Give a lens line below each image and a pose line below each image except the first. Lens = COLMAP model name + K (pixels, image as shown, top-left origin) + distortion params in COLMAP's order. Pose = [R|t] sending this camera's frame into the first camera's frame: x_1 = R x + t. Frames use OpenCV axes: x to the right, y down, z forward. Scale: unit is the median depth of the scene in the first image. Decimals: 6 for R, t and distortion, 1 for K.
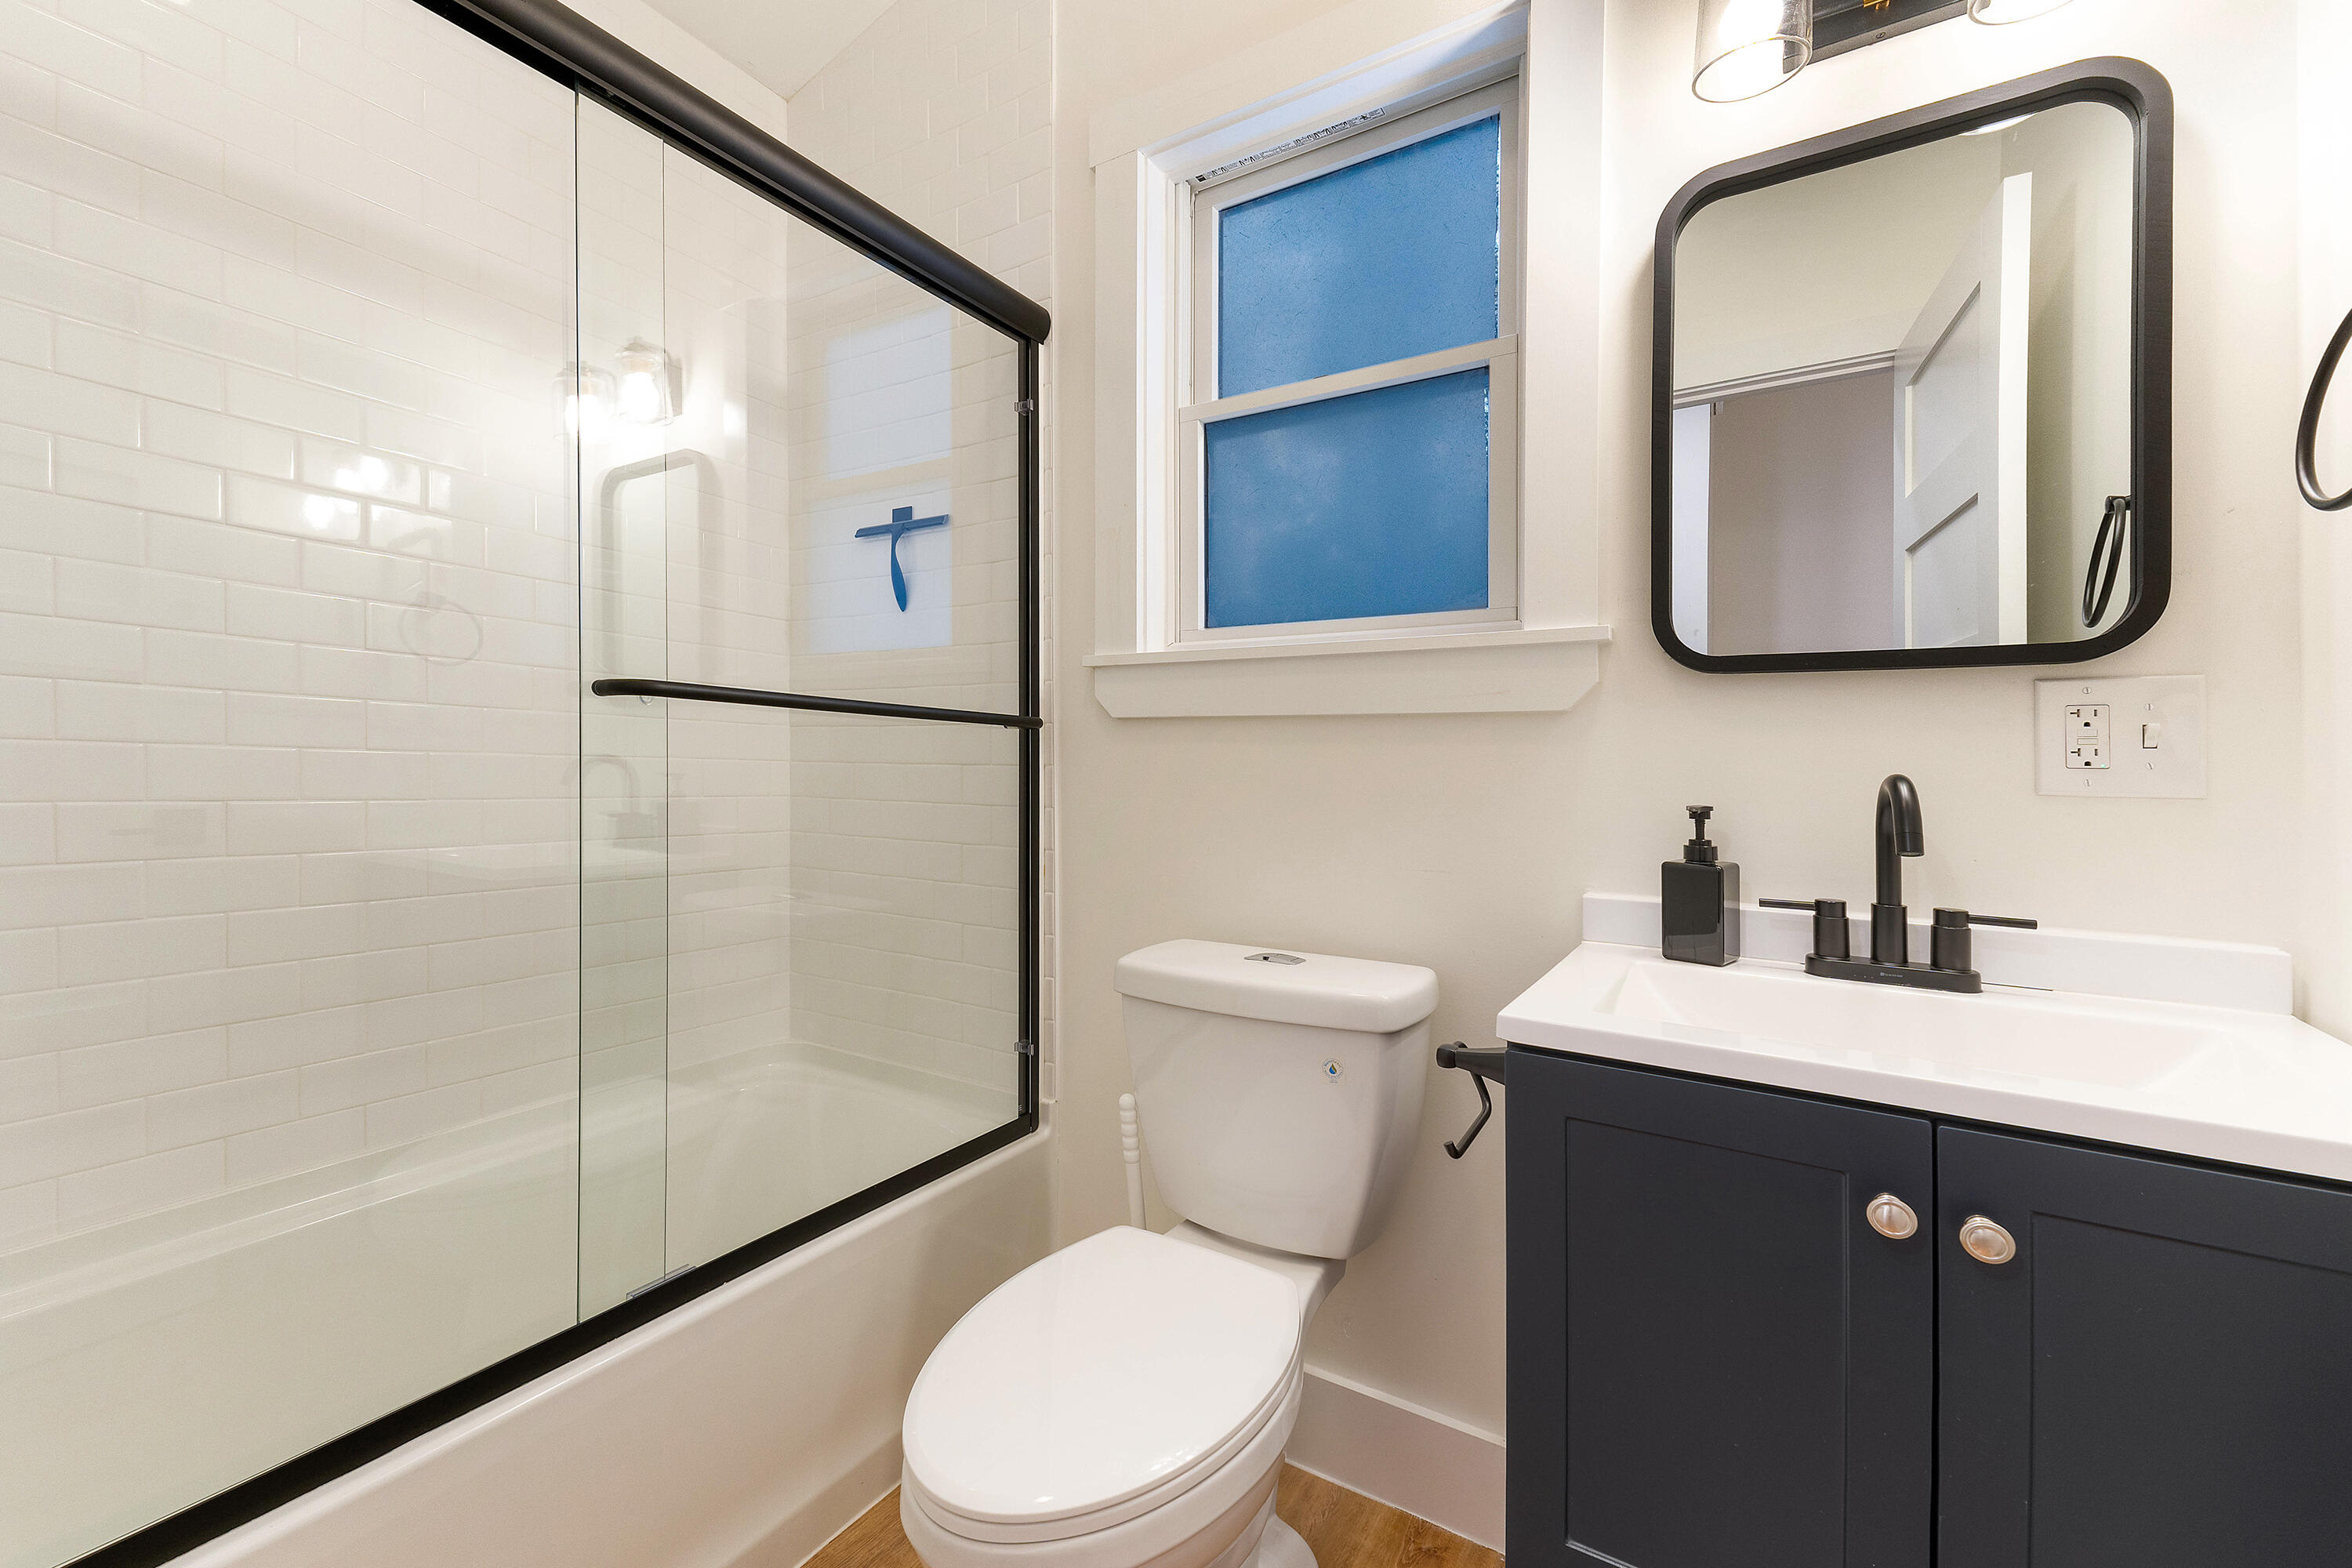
lens RADIAL K [[967.5, 0, 1164.0], [0, 967.5, 781.2], [0, 0, 1]] dist [0.031977, -0.007556]
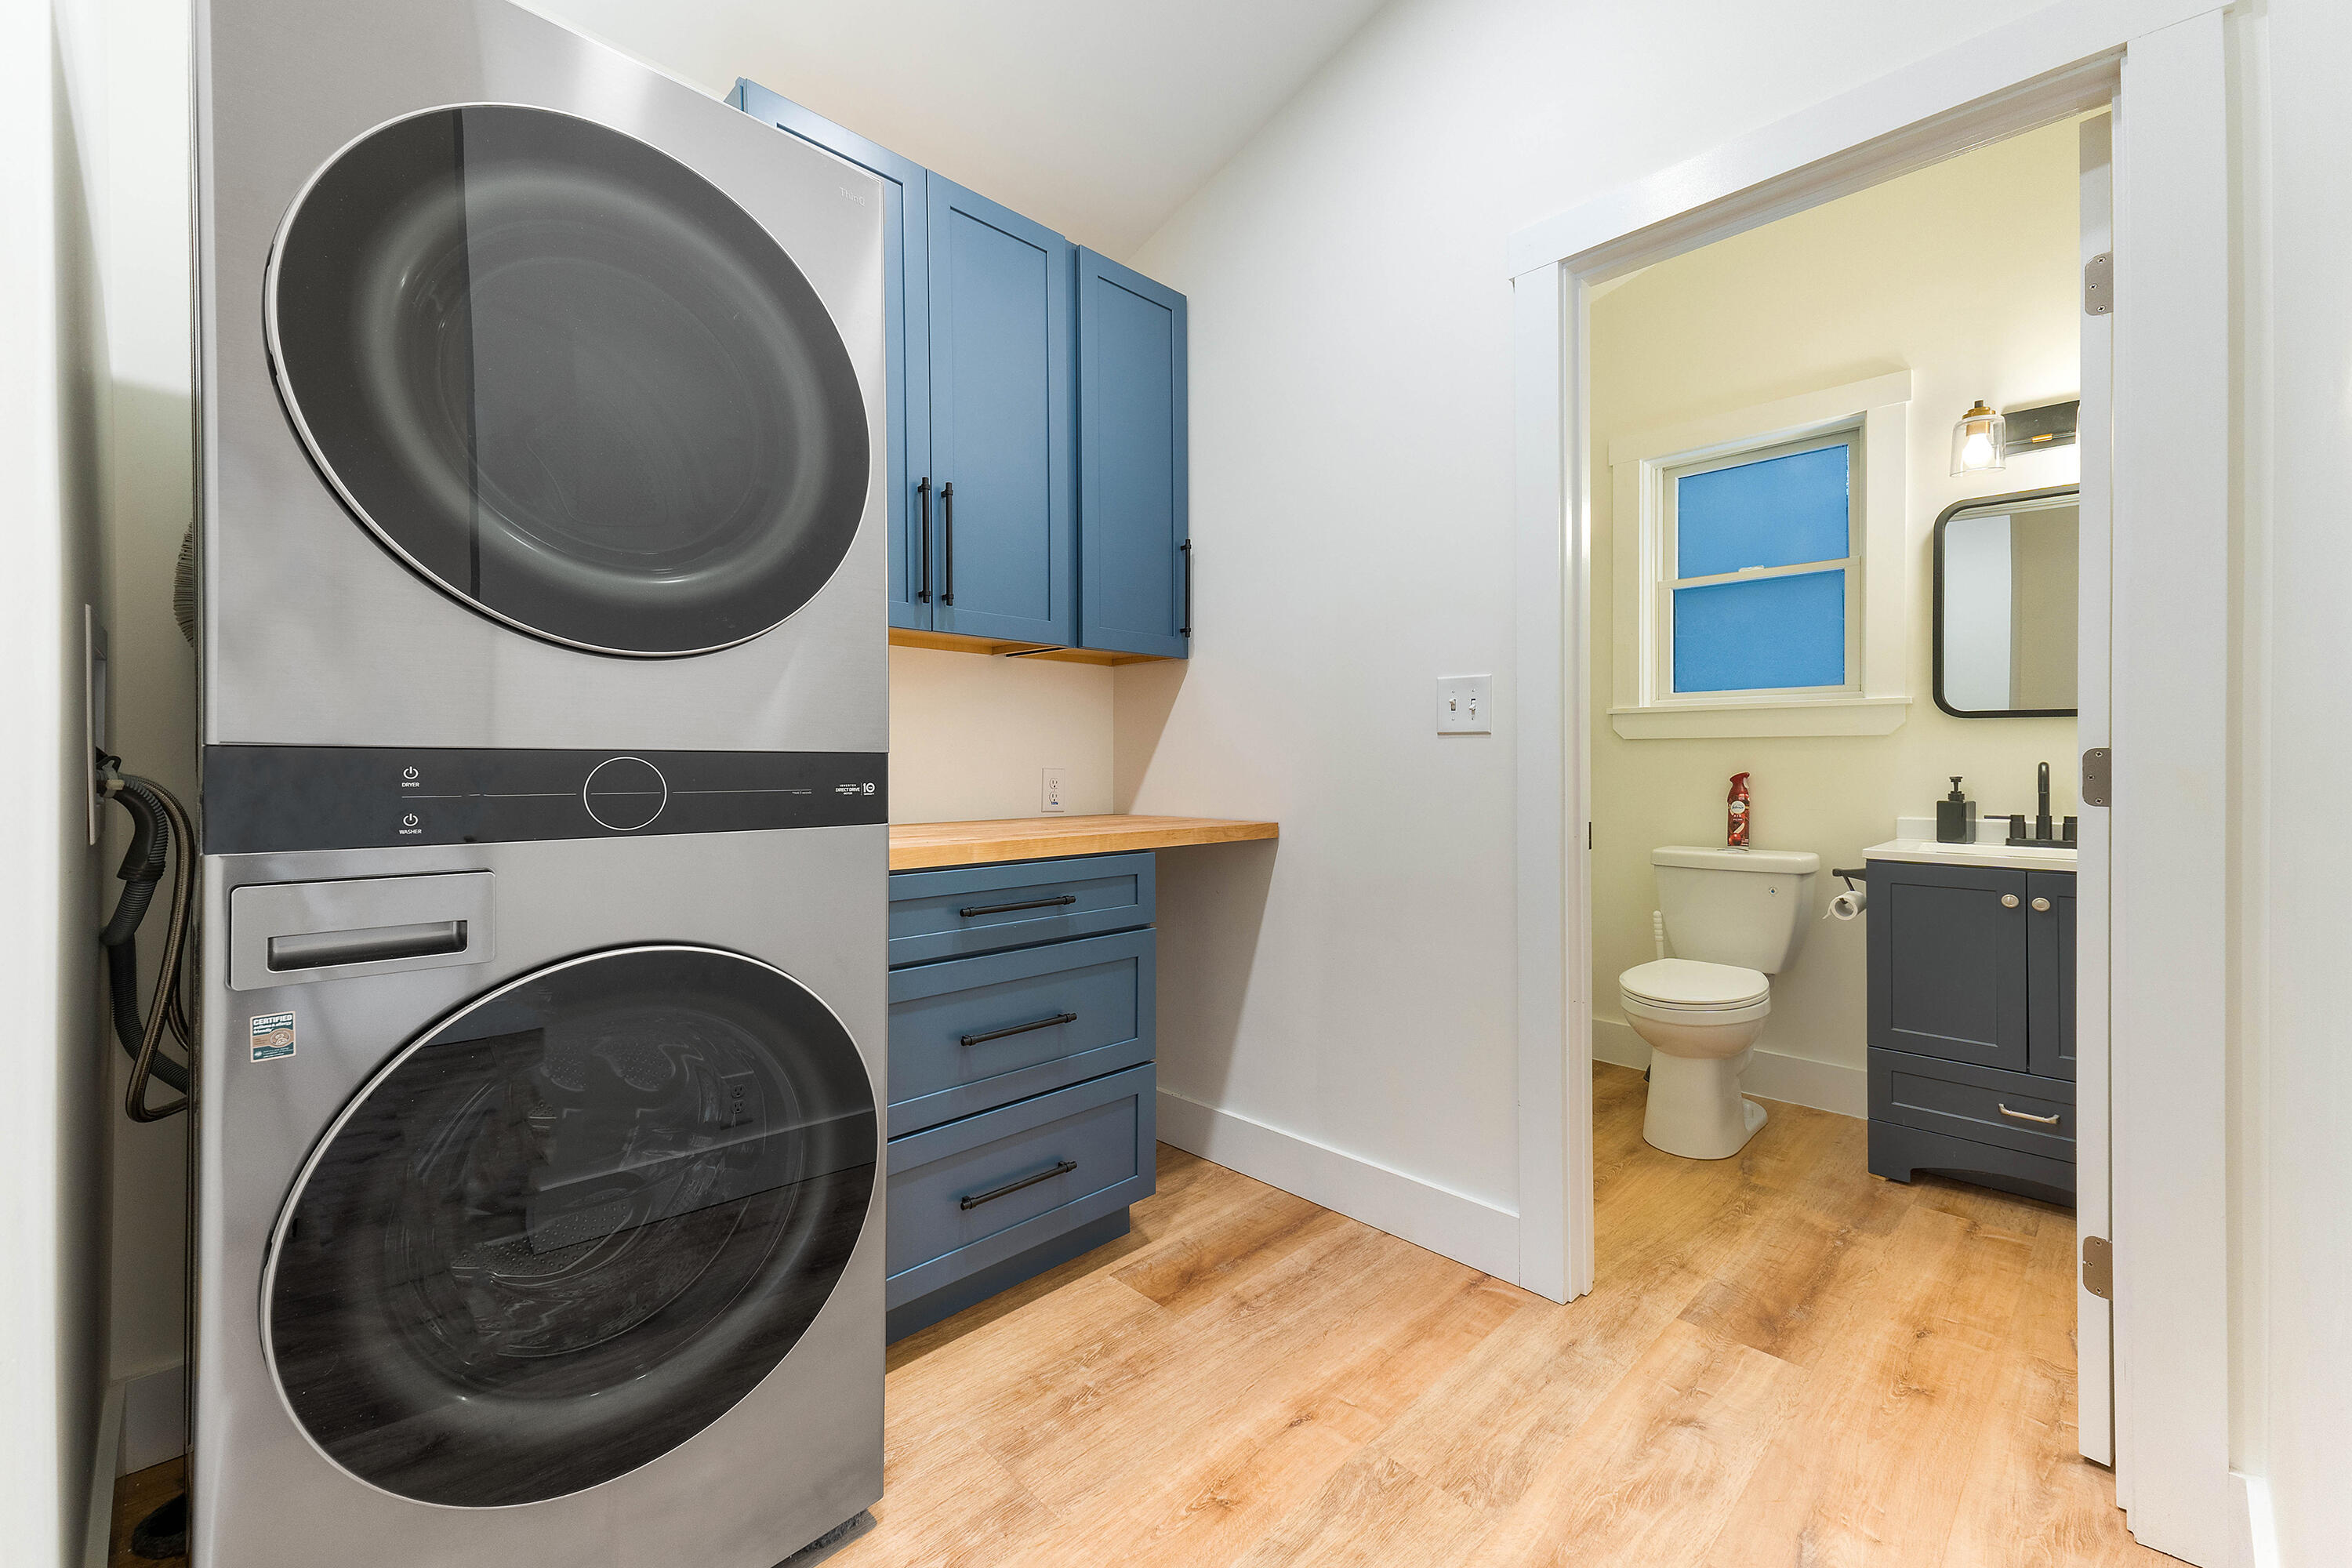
lens RADIAL K [[967.5, 0, 1164.0], [0, 967.5, 781.2], [0, 0, 1]] dist [0.031977, -0.007556]
pose [[0.969905, -0.002972, -0.243466, -0.673533], [0.001210, 0.999972, -0.007386, 0.048104], [0.243481, 0.006869, 0.969881, -1.643174]]
